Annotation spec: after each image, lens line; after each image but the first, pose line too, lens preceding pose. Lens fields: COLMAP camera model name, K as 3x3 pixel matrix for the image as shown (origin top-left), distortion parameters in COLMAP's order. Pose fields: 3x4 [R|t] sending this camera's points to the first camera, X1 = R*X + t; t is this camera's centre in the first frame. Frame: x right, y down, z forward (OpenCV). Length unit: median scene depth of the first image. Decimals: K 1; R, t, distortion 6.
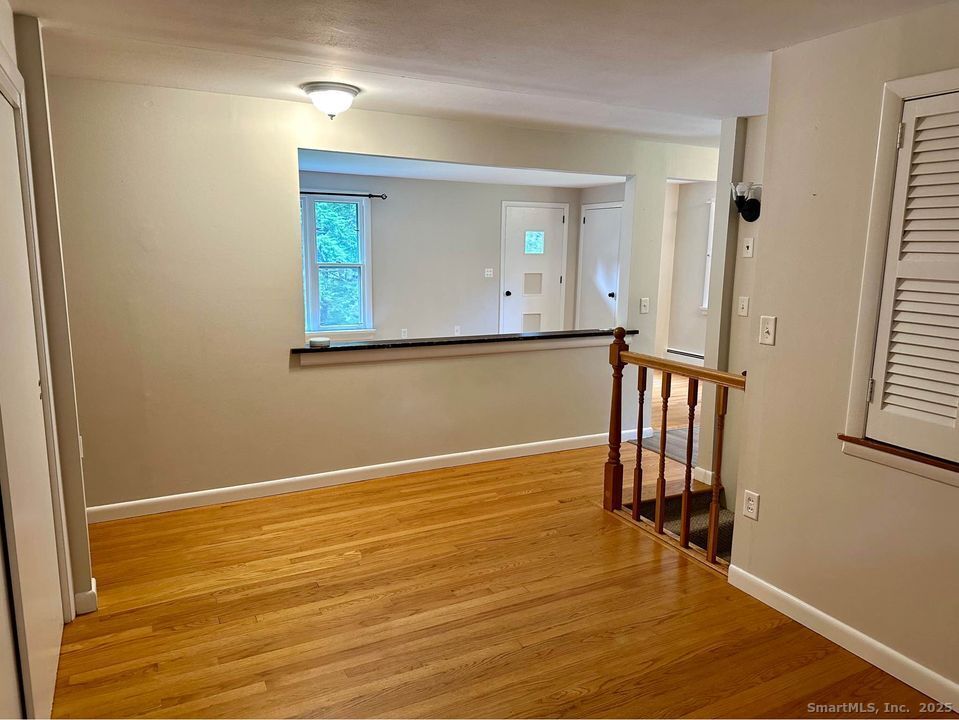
lens RADIAL K [[665.3, 0, 479.5], [0, 665.3, 360.0], [0, 0, 1]] dist [-0.001079, -0.000631]
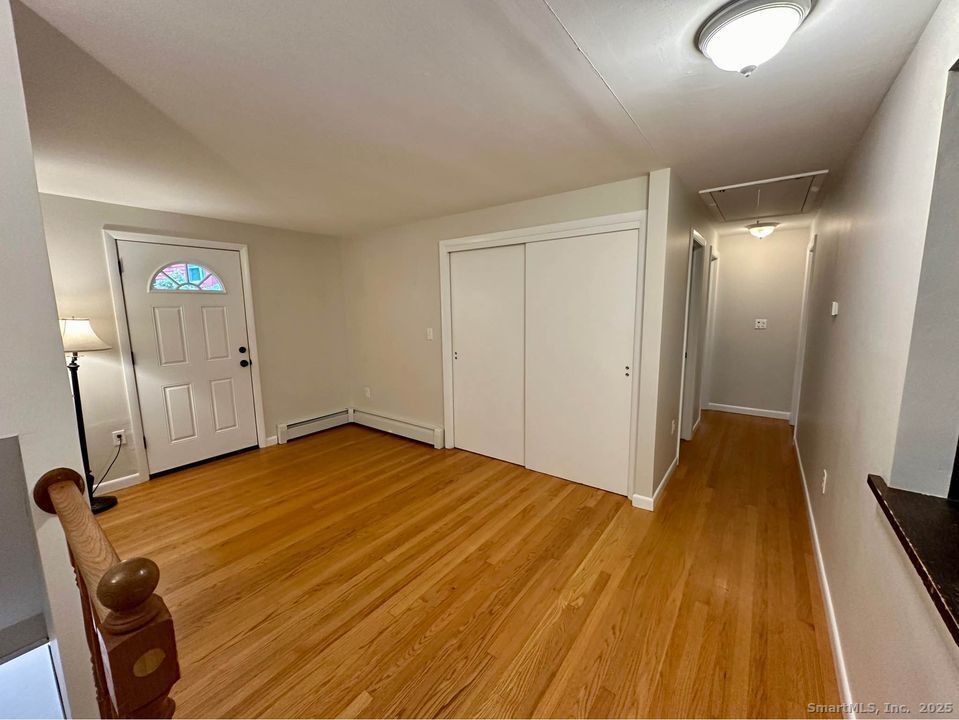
lens RADIAL K [[377.4, 0, 479.5], [0, 377.4, 360.0], [0, 0, 1]] dist [-0.002223, -0.000304]
pose [[-0.904488, 0.061845, -0.421991, 0.178555], [-0.067719, 0.956054, 0.285262, -0.237134], [0.421088, 0.286593, -0.860552, 1.505762]]
